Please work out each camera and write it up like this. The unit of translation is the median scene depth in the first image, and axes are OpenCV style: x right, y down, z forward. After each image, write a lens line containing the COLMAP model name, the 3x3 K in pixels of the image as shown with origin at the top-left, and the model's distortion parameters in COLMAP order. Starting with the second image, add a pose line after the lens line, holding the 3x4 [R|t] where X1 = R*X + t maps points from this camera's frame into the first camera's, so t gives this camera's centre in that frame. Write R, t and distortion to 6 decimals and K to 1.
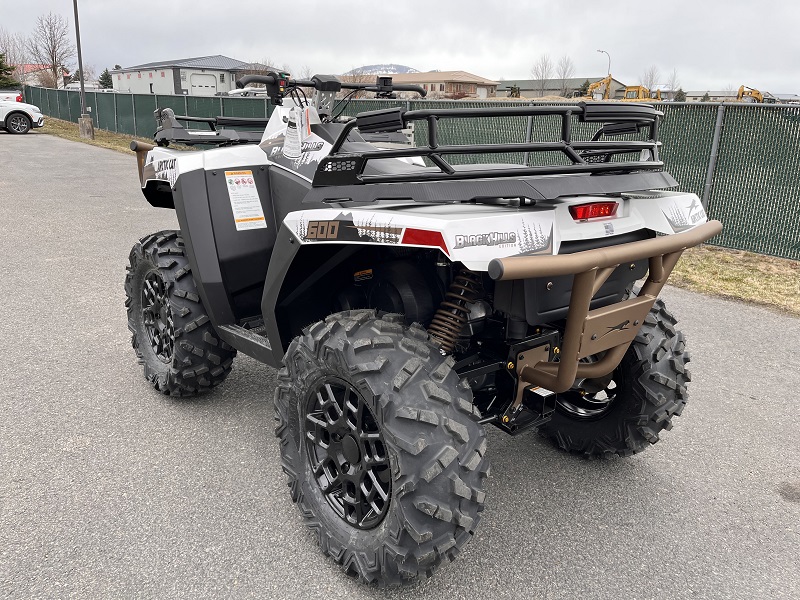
lens RADIAL K [[609.5, 0, 402.2], [0, 609.5, 305.3], [0, 0, 1]] dist [0.067833, -0.098437]
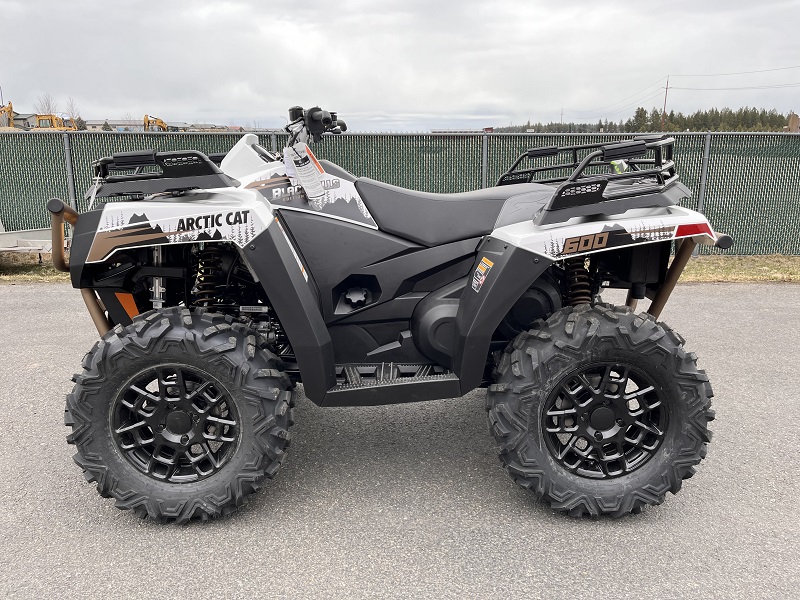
lens RADIAL K [[609.5, 0, 403.9], [0, 609.5, 299.4], [0, 0, 1]] dist [0.067833, -0.098437]
pose [[0.638241, -0.215661, 0.739012, -1.349072], [0.253031, 0.965392, 0.063196, -0.194712], [-0.727065, 0.146659, 0.670722, 0.503405]]
